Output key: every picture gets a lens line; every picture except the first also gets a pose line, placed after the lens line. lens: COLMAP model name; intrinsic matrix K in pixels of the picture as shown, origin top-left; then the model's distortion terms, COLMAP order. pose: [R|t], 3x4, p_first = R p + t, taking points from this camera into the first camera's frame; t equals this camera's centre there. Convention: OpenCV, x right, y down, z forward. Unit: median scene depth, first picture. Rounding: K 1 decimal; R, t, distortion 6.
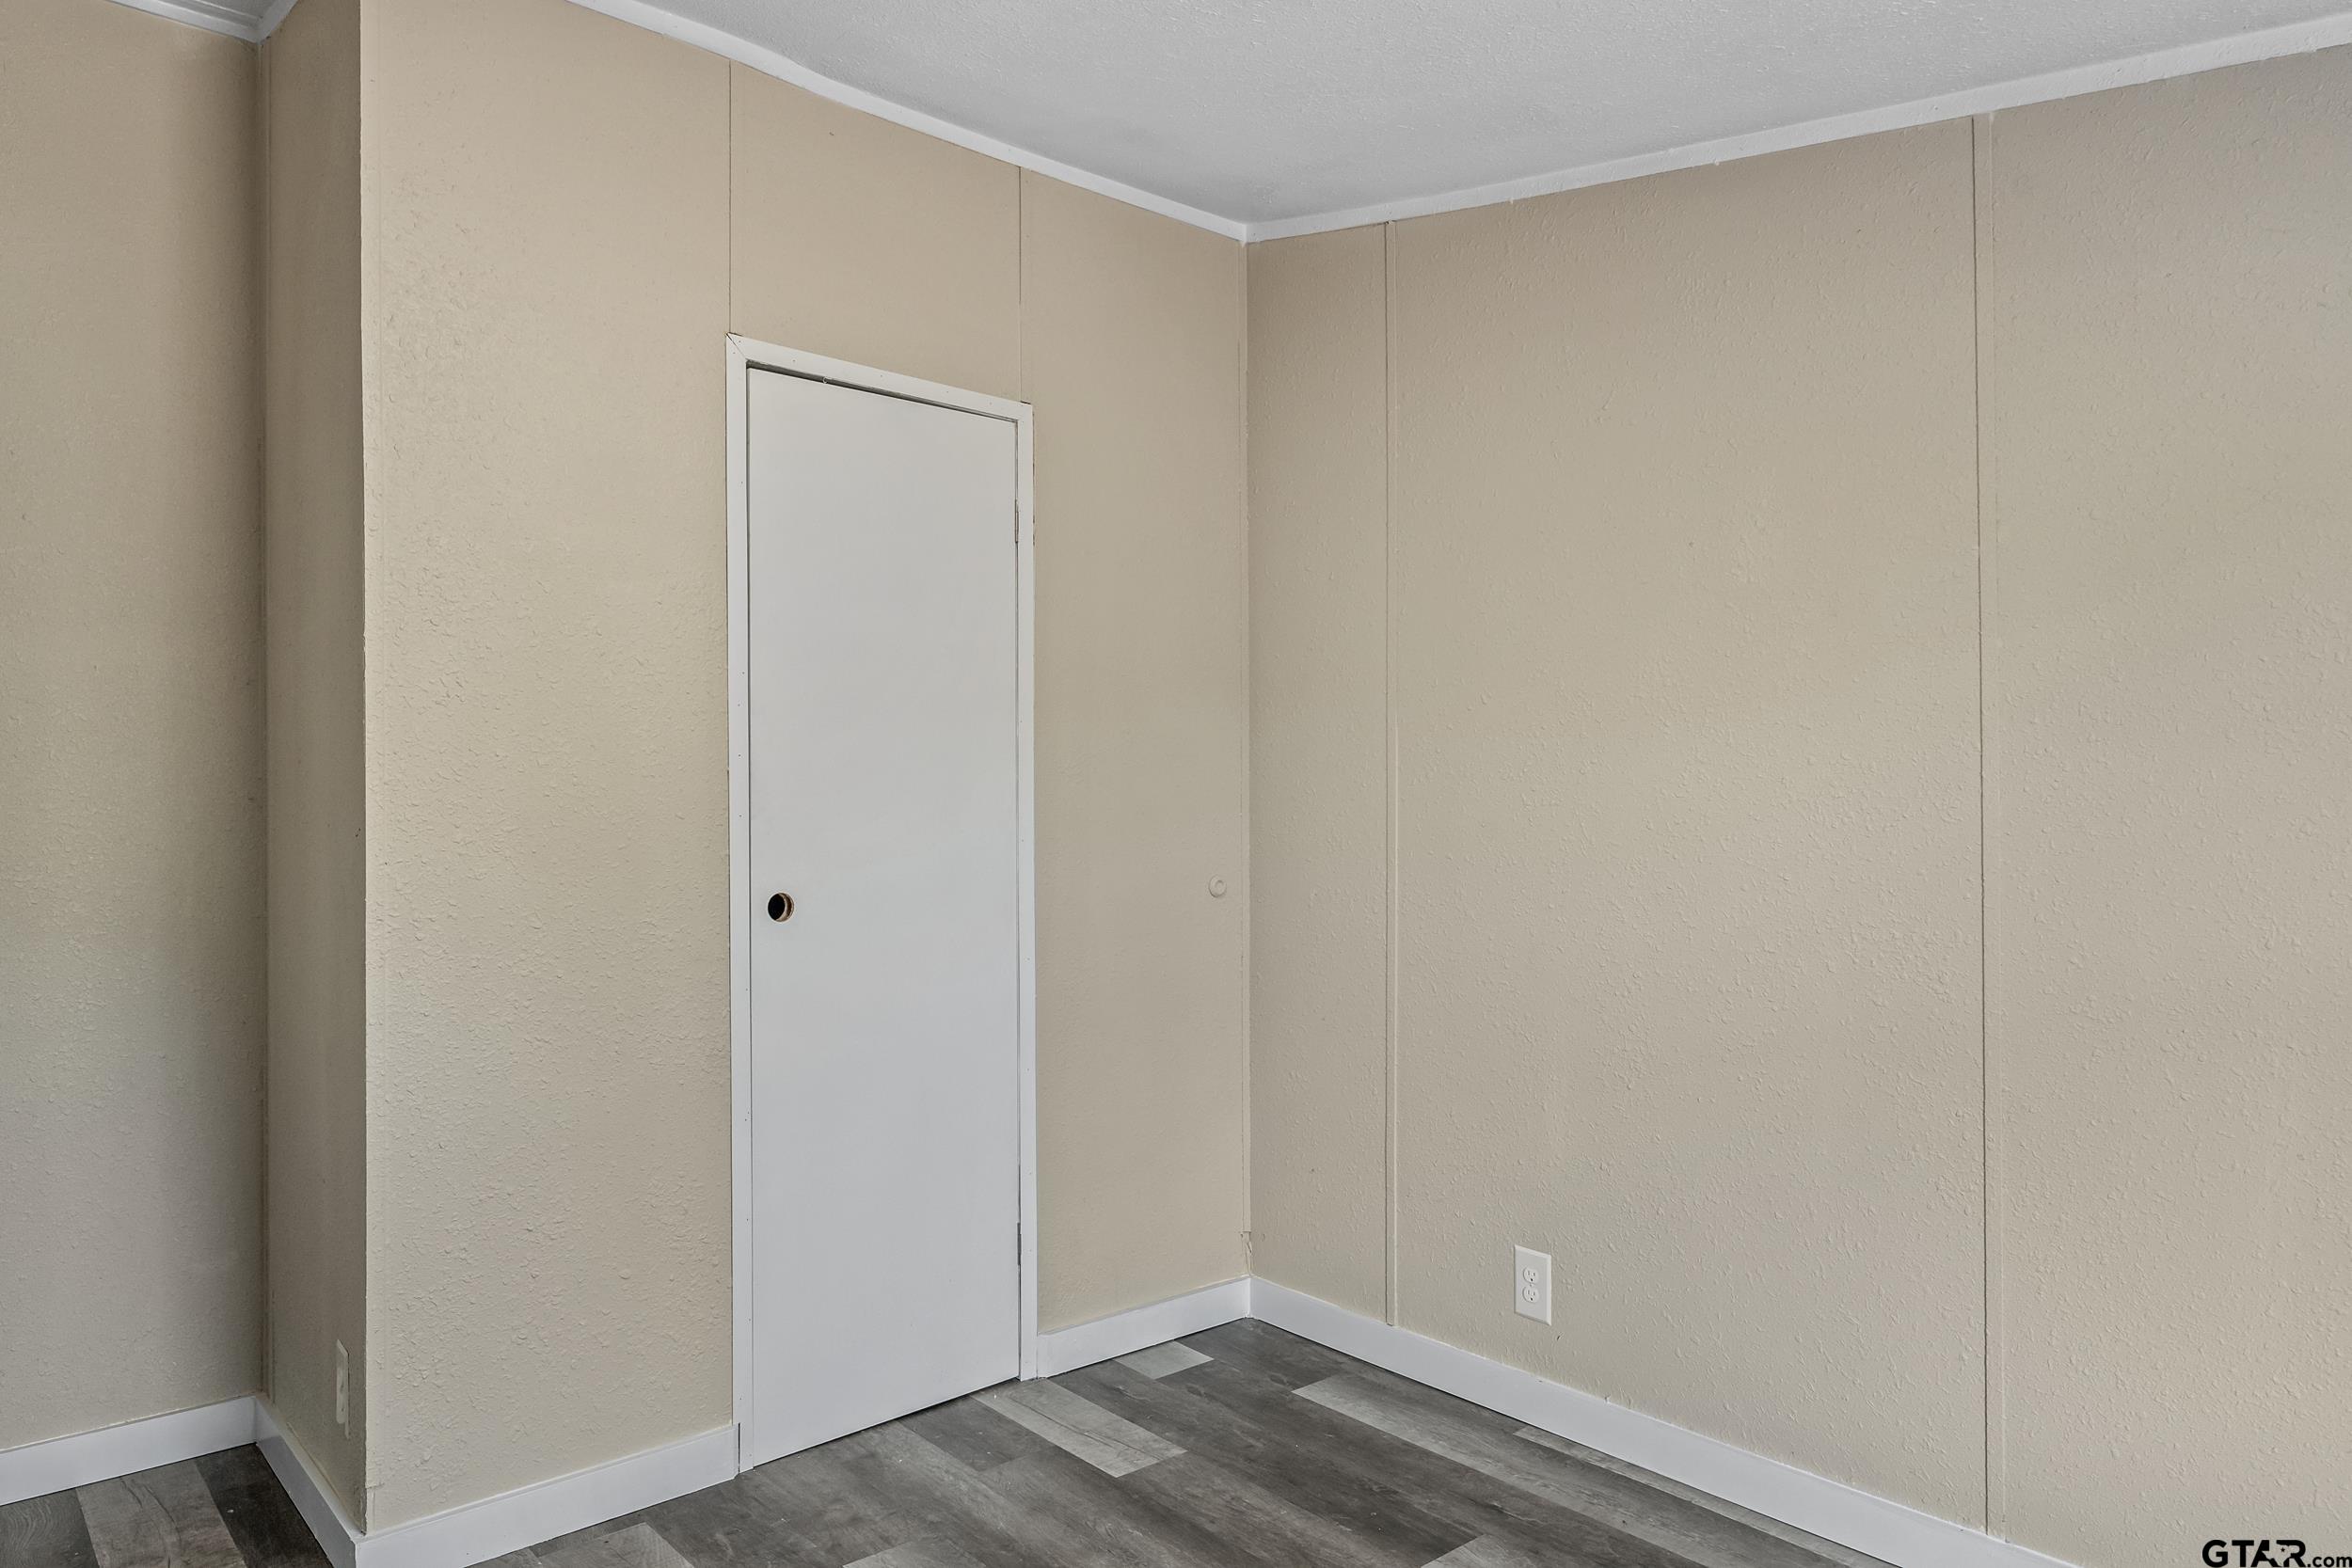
lens RADIAL K [[1440.9, 0, 1174.9], [0, 1440.9, 798.3], [0, 0, 1]] dist [0.026193, 0.000088]
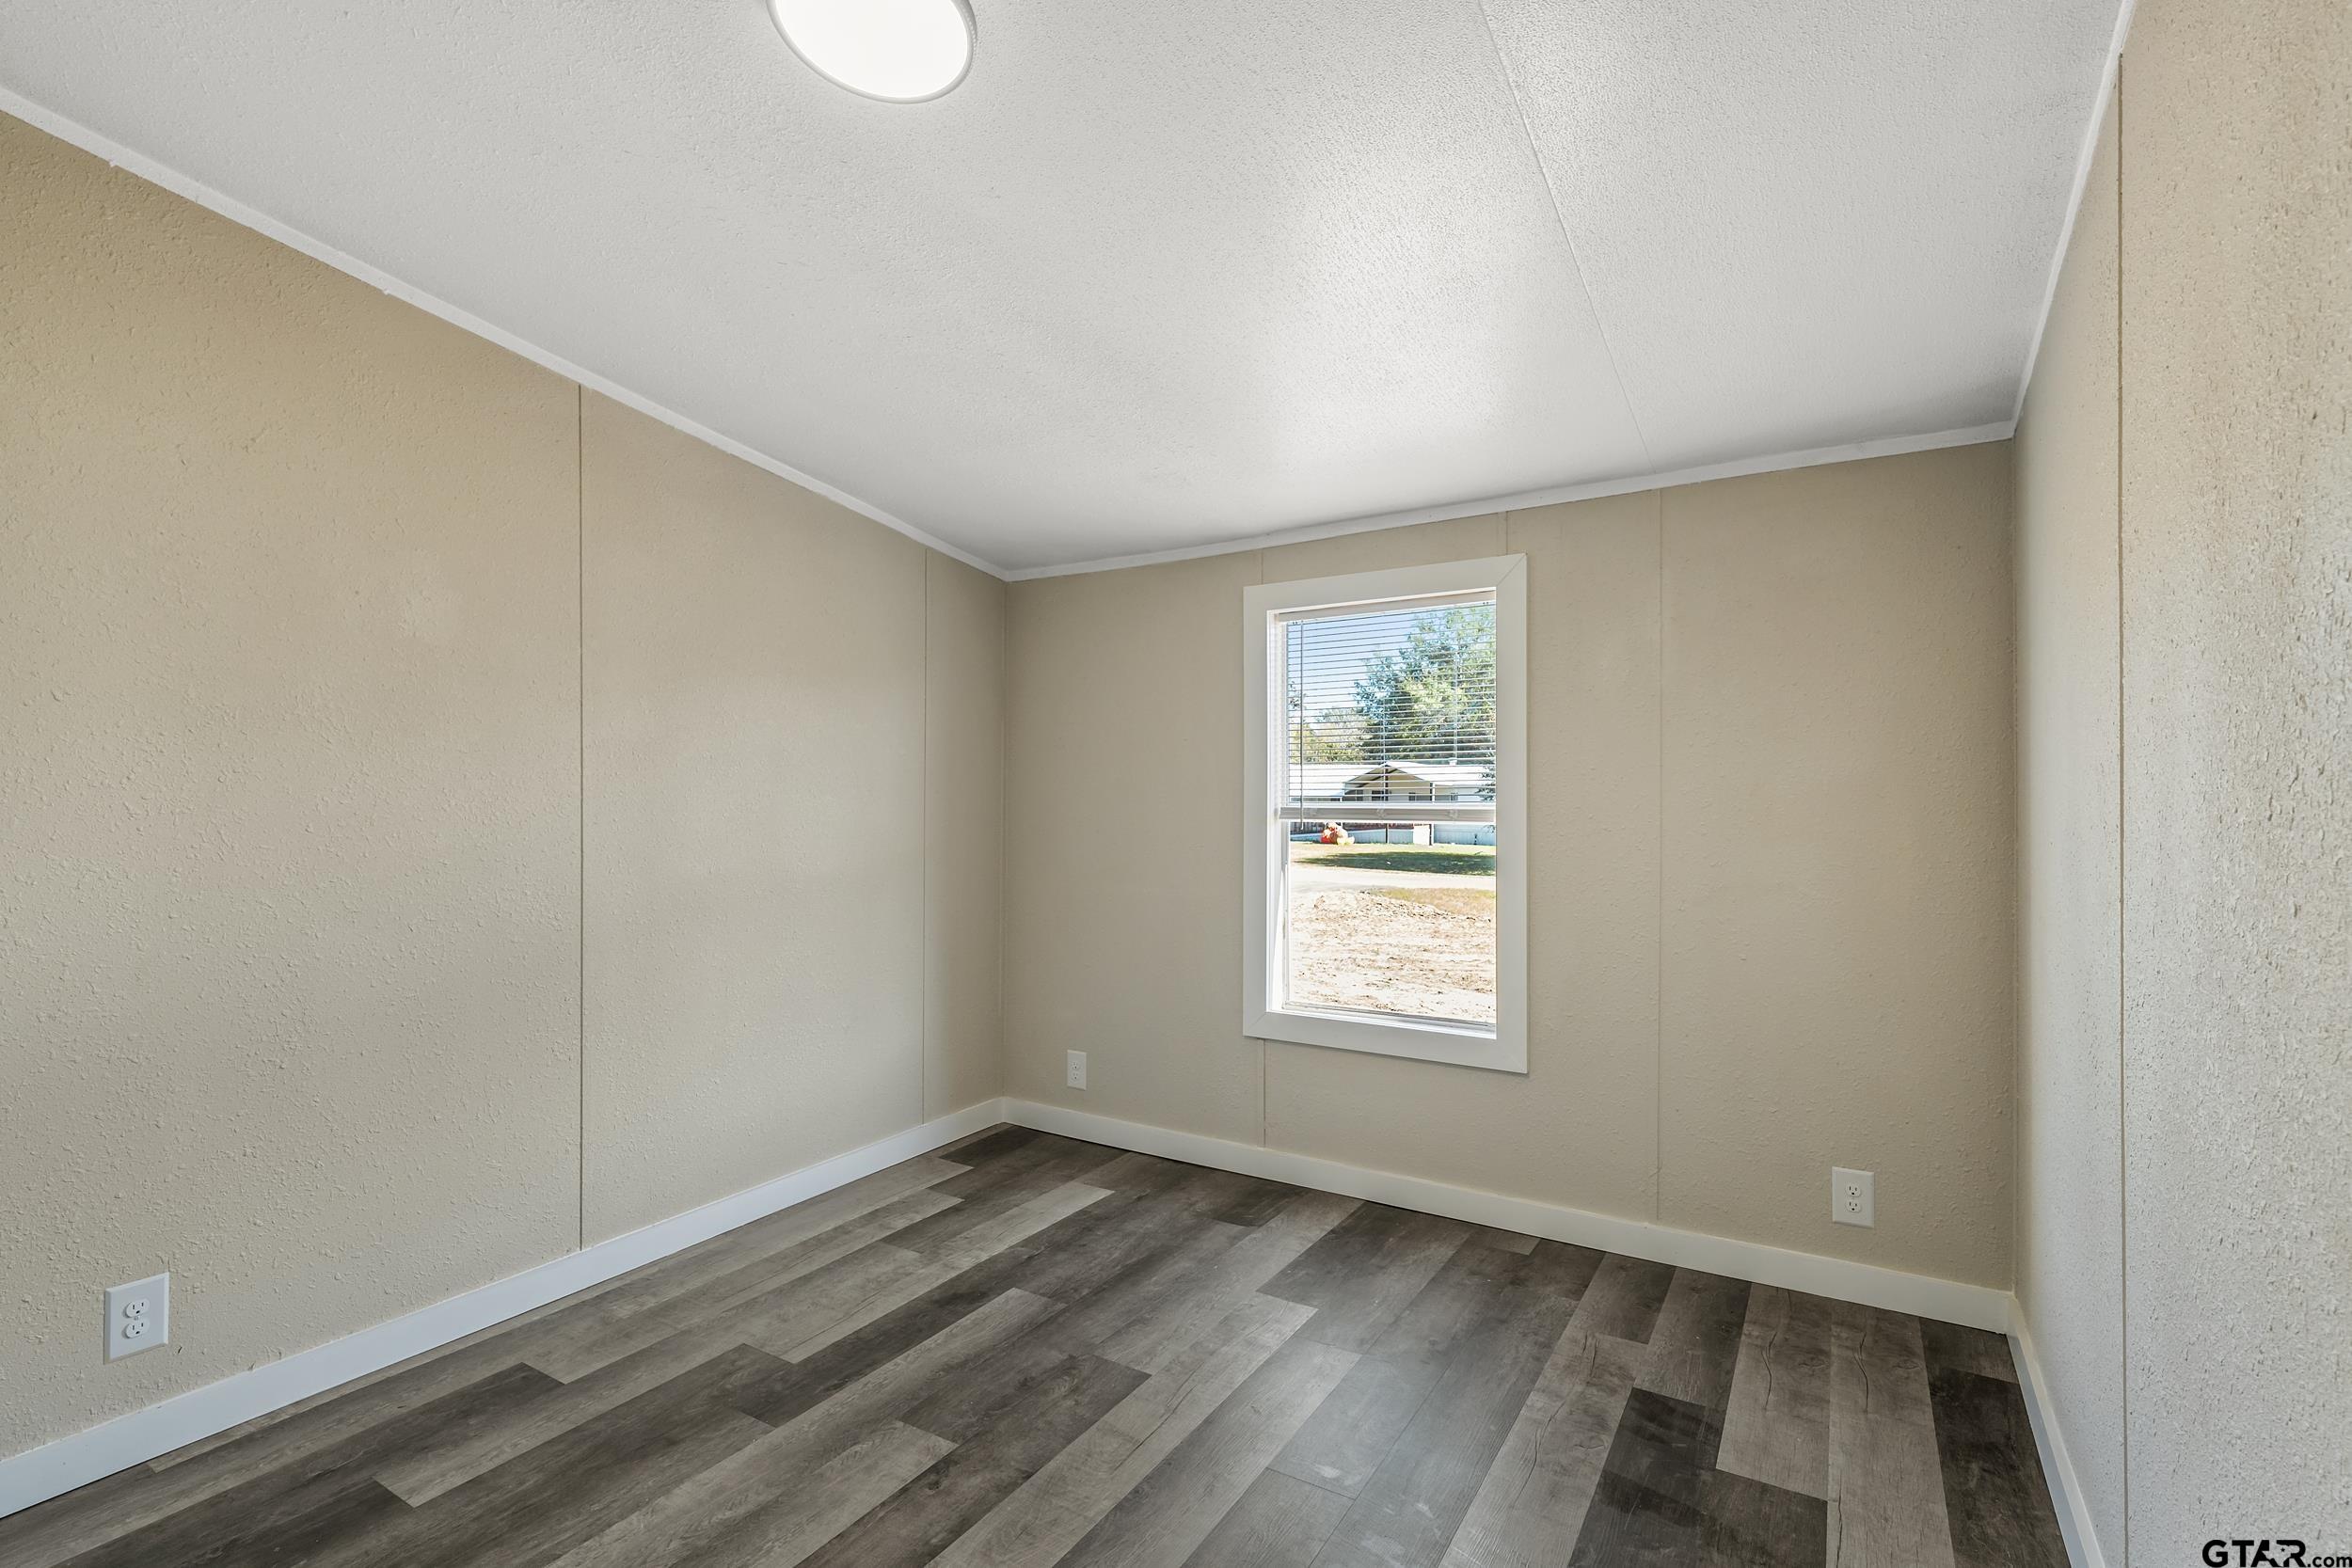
lens RADIAL K [[1097.1, 0, 1183.3], [0, 1097.1, 780.0], [0, 0, 1]] dist [0.000597, -0.001933]
pose [[-0.288590, 0.003568, 0.957446, -0.694800], [-0.003602, 0.999982, -0.004812, -0.017958], [-0.957446, -0.004838, -0.288572, 0.597024]]
